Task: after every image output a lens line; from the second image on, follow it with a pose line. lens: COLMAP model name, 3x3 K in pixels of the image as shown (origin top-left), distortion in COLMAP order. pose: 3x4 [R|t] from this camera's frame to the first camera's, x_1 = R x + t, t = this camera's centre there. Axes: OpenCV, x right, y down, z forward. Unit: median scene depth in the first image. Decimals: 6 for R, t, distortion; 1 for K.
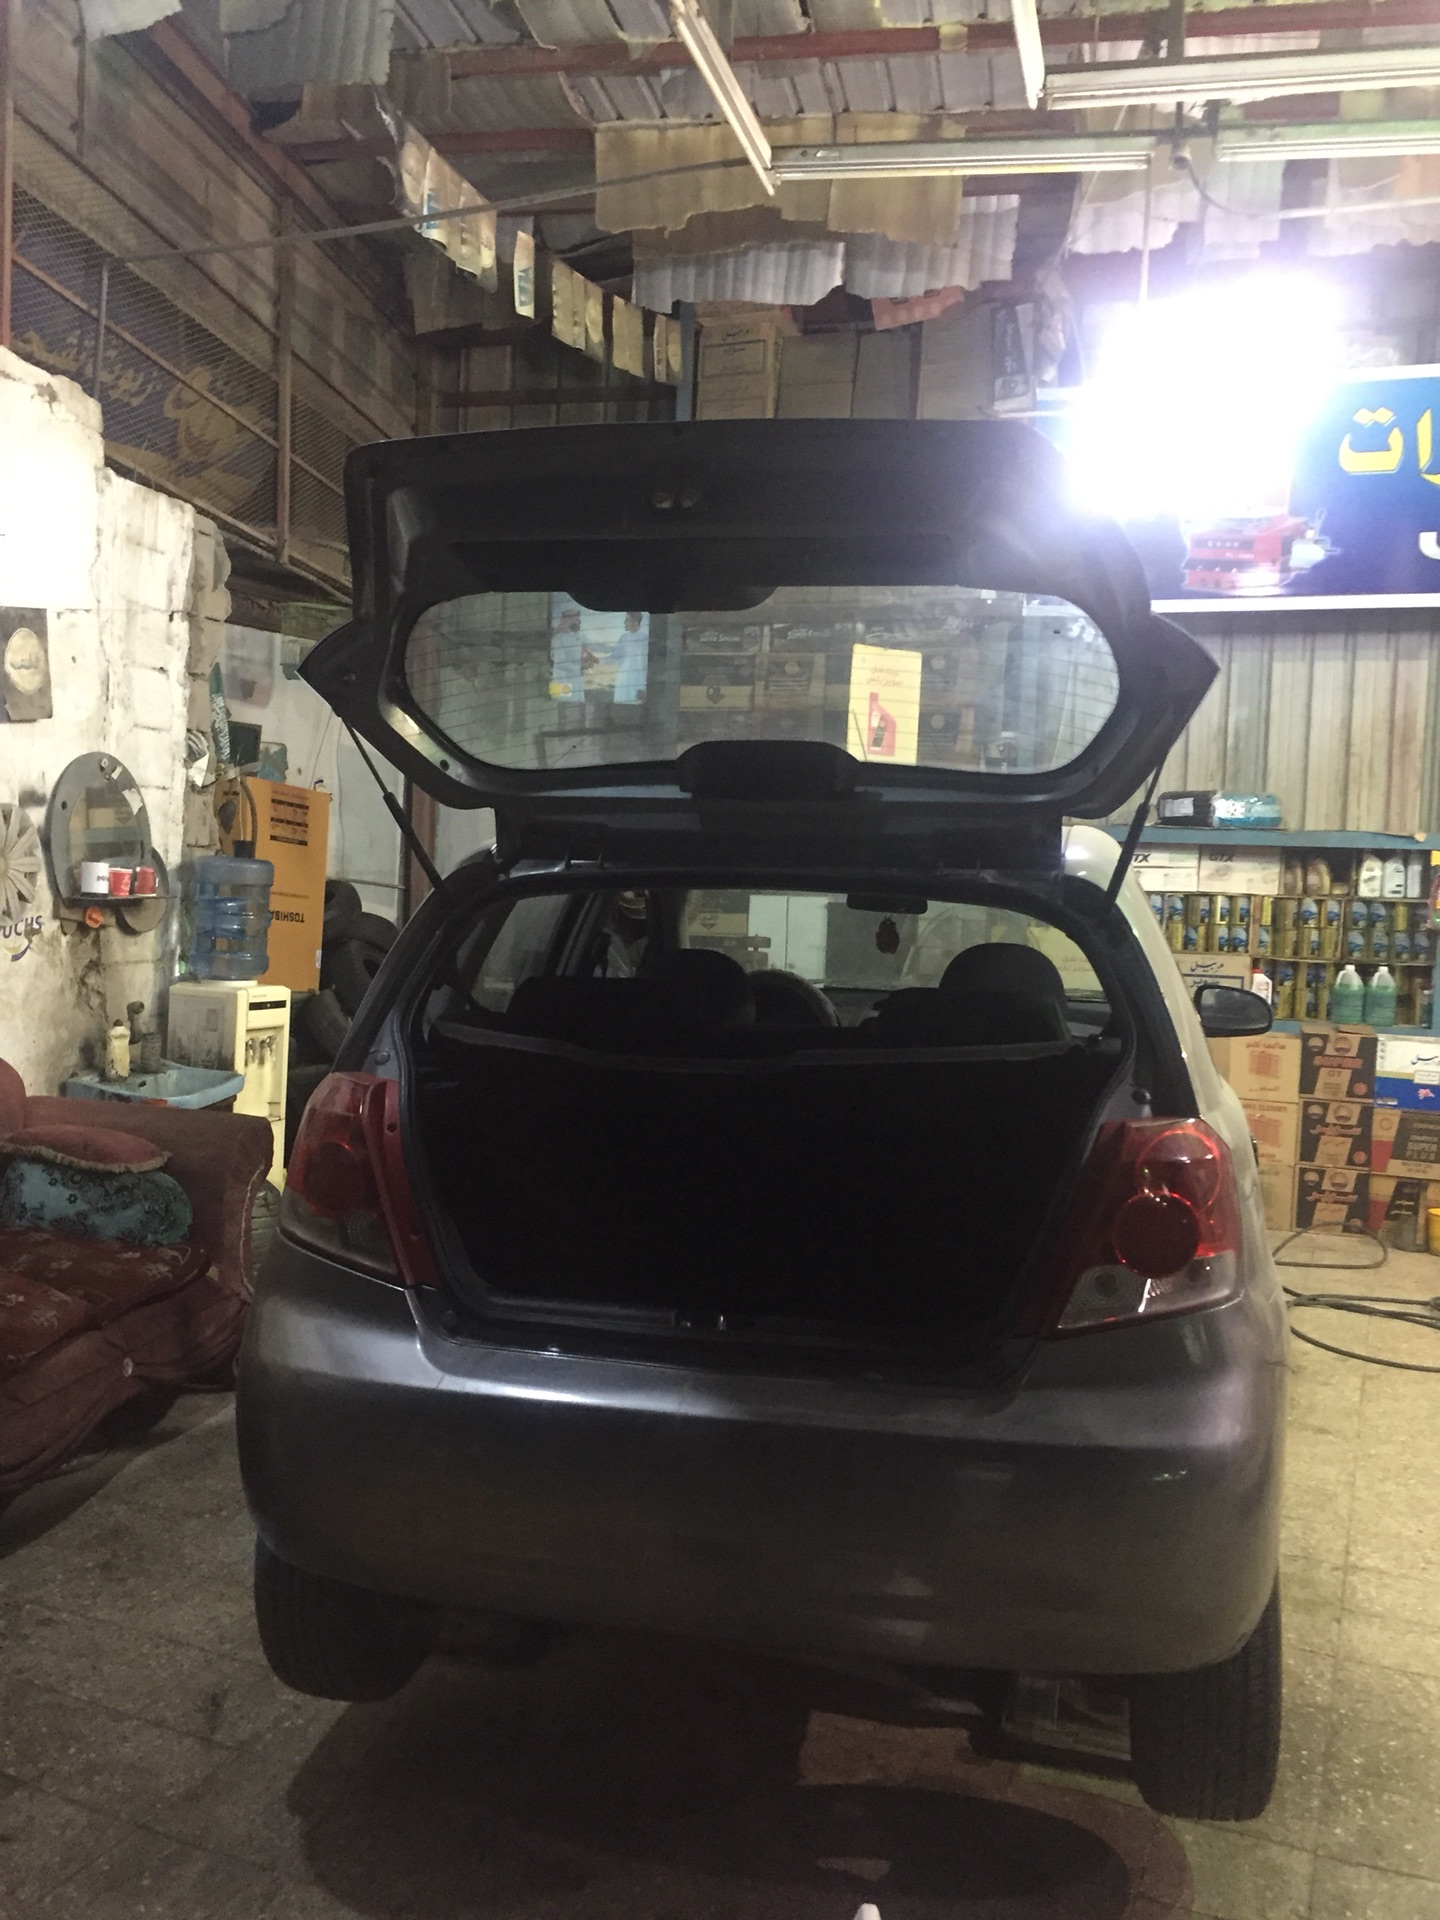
lens RADIAL K [[1658.1, 0, 711.9], [0, 1658.1, 968.9], [0, 0, 1]] dist [0.078286, -0.112623]
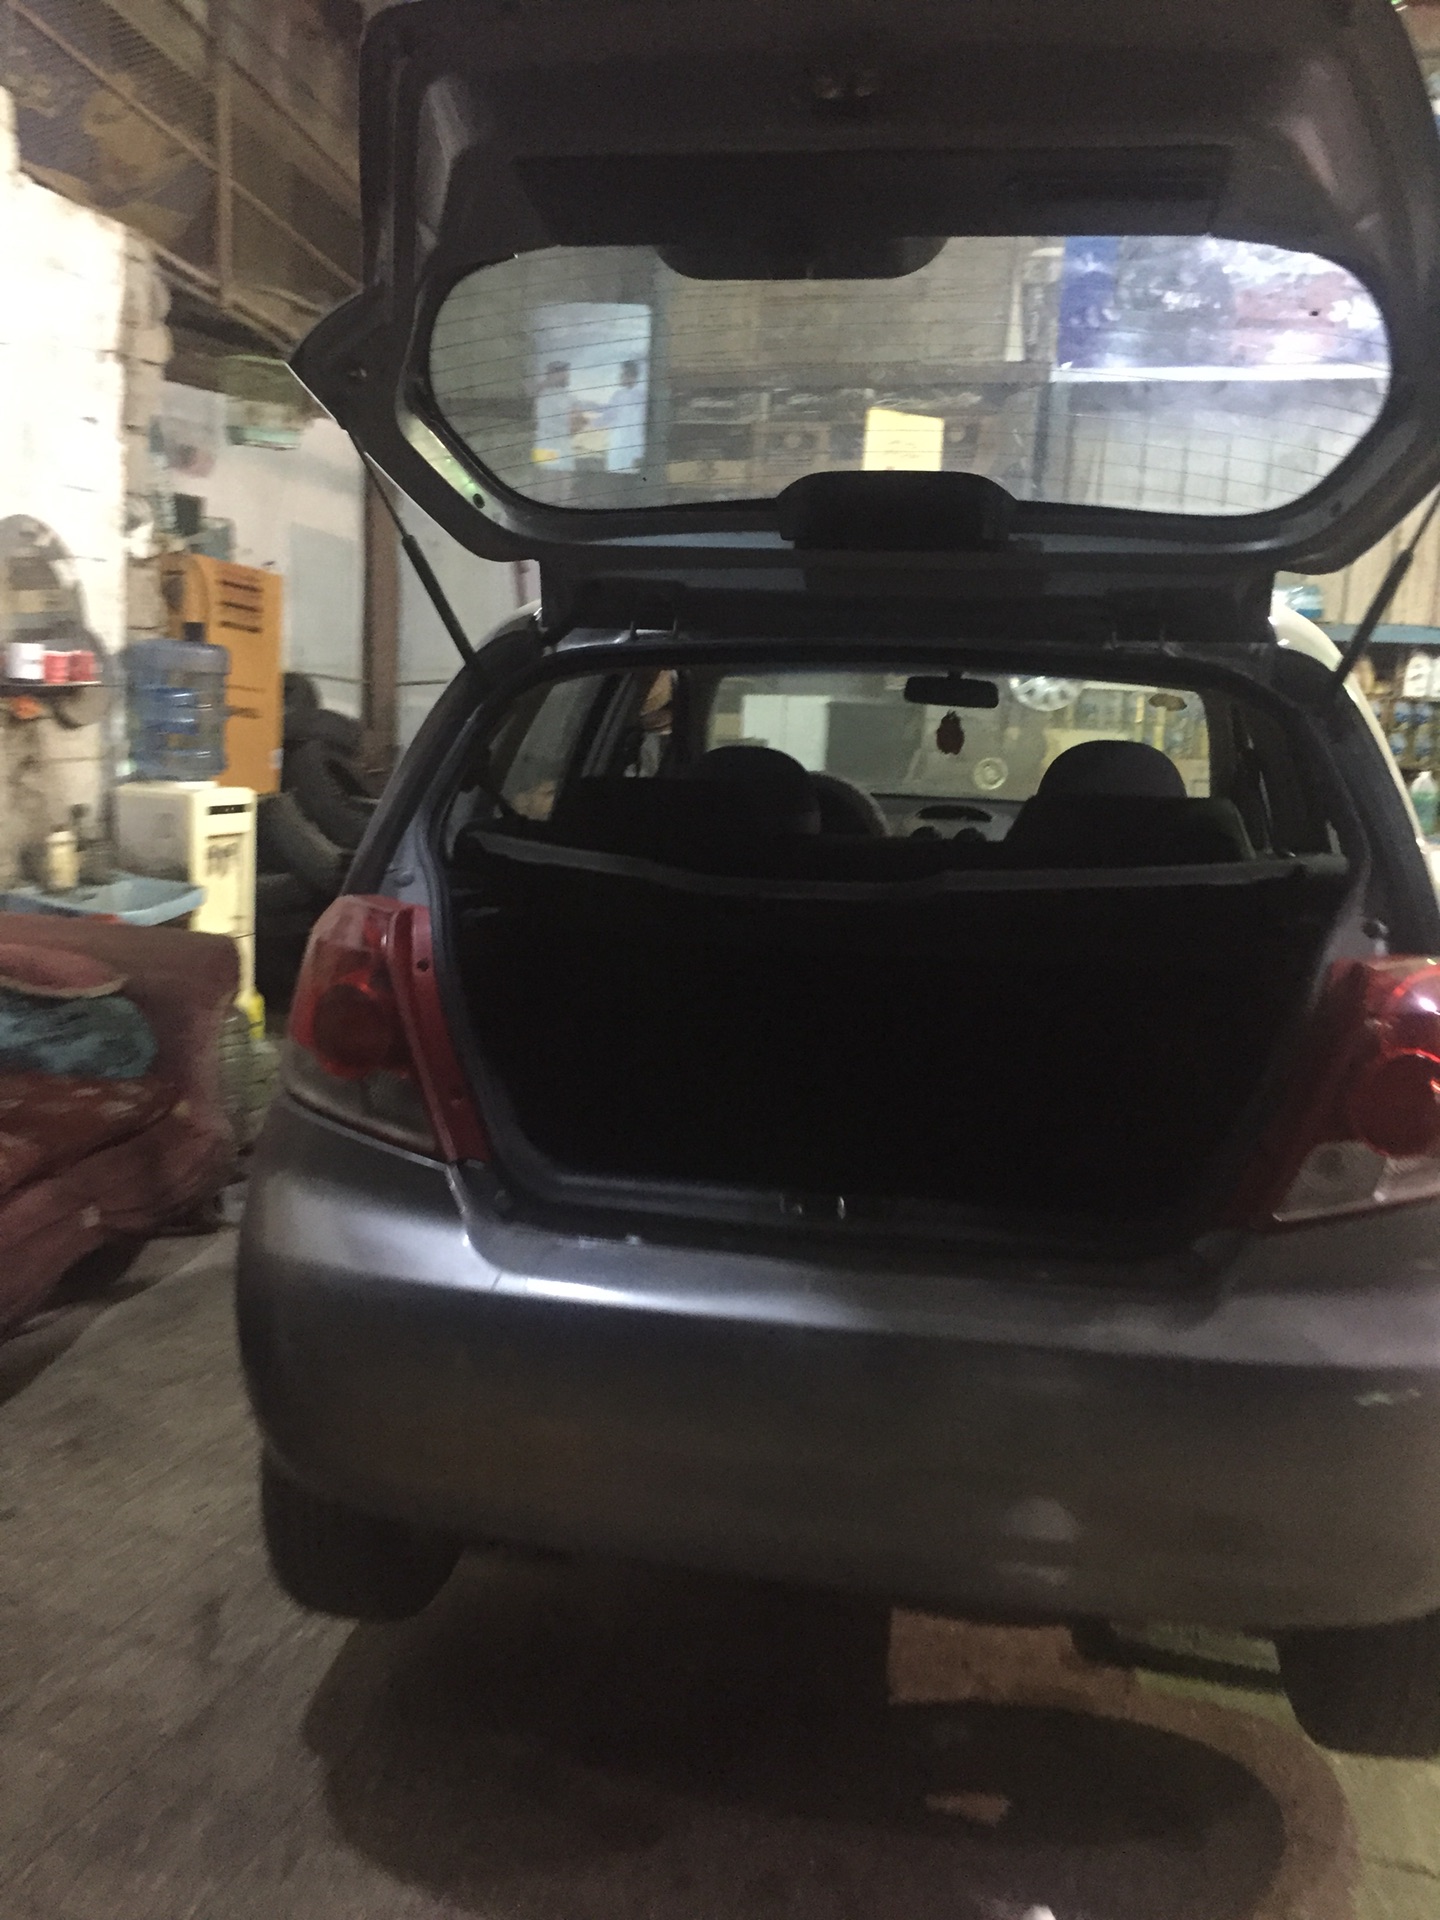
lens RADIAL K [[1658.1, 0, 739.9], [0, 1658.1, 964.5], [0, 0, 1]] dist [0.078286, -0.112623]
pose [[0.998947, -0.000104, 0.045872, -0.051137], [-0.005103, 0.993540, 0.113368, 0.002495], [-0.045587, -0.113483, 0.992494, 0.134244]]
